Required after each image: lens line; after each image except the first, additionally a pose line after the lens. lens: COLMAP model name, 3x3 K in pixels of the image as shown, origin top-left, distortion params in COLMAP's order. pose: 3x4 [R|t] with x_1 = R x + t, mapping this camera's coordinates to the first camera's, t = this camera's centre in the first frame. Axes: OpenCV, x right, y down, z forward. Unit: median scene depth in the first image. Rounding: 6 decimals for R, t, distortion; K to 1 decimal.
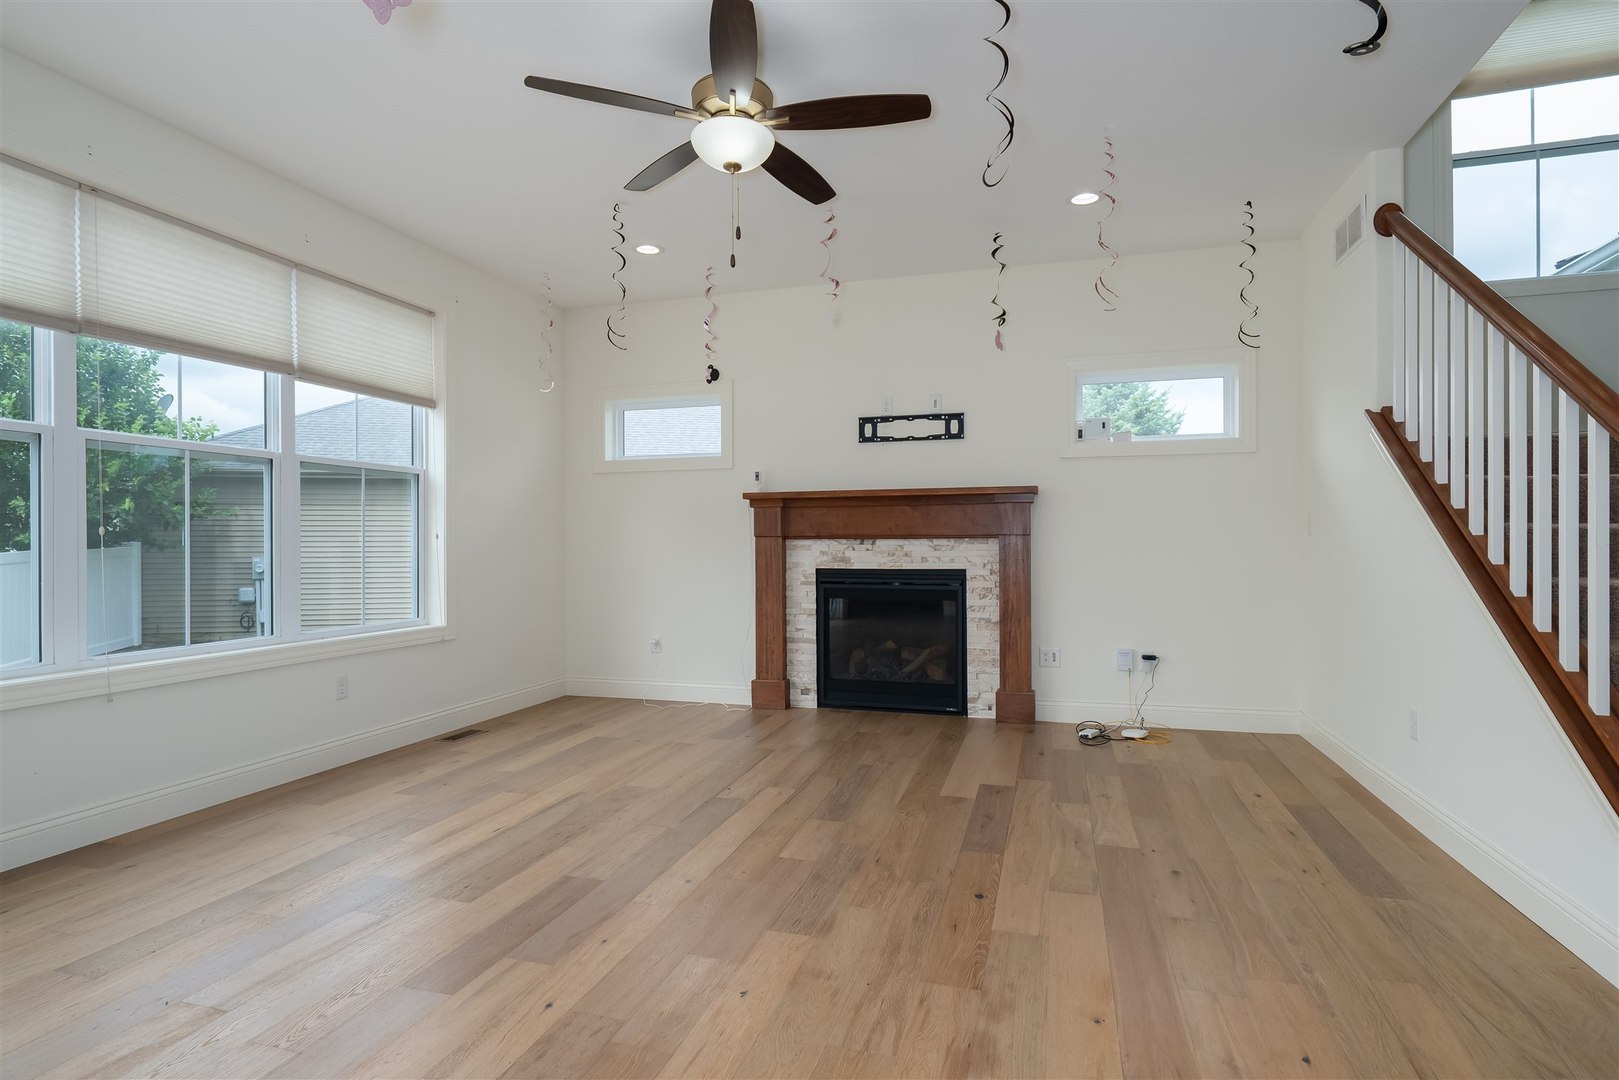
lens RADIAL K [[823.7, 0, 806.9], [0, 823.7, 541.9], [0, 0, 1]] dist [0.003555, -0.000203]
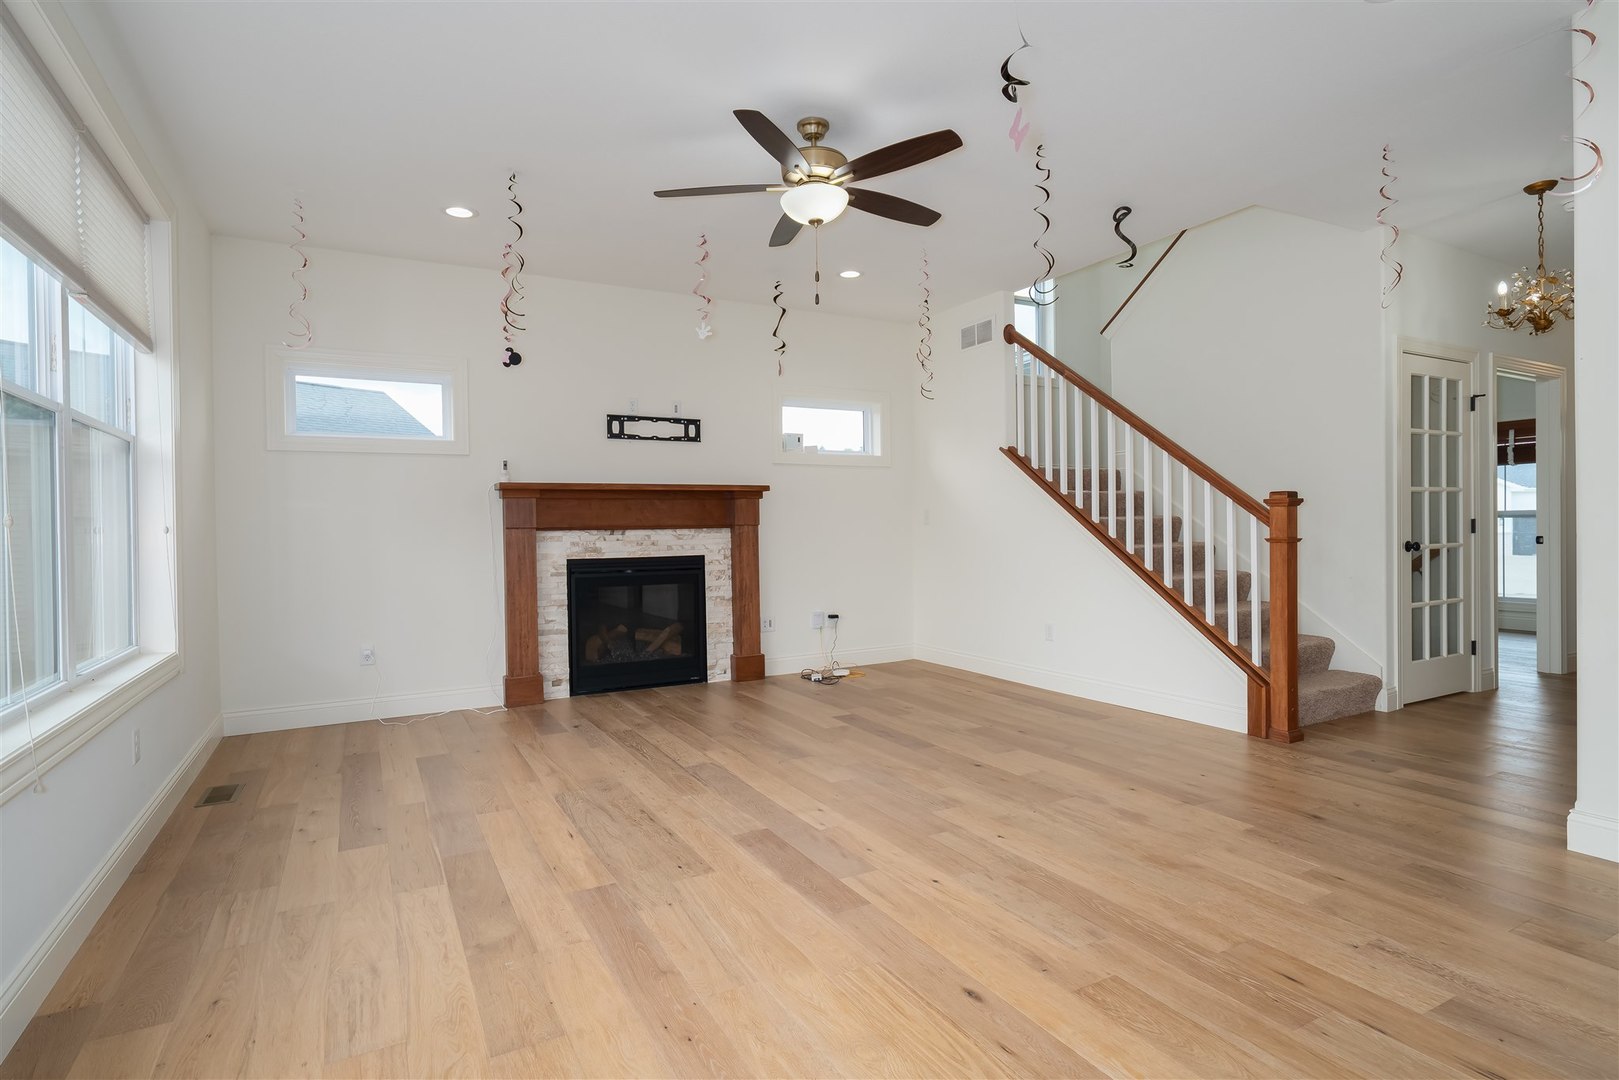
lens RADIAL K [[823.7, 0, 805.0], [0, 823.7, 534.8], [0, 0, 1]] dist [0.003555, -0.000203]
pose [[0.702372, -0.011814, 0.711712, -0.525374], [0.012302, 0.999914, 0.004458, 0.001206], [-0.711704, 0.005625, 0.702457, 0.085558]]
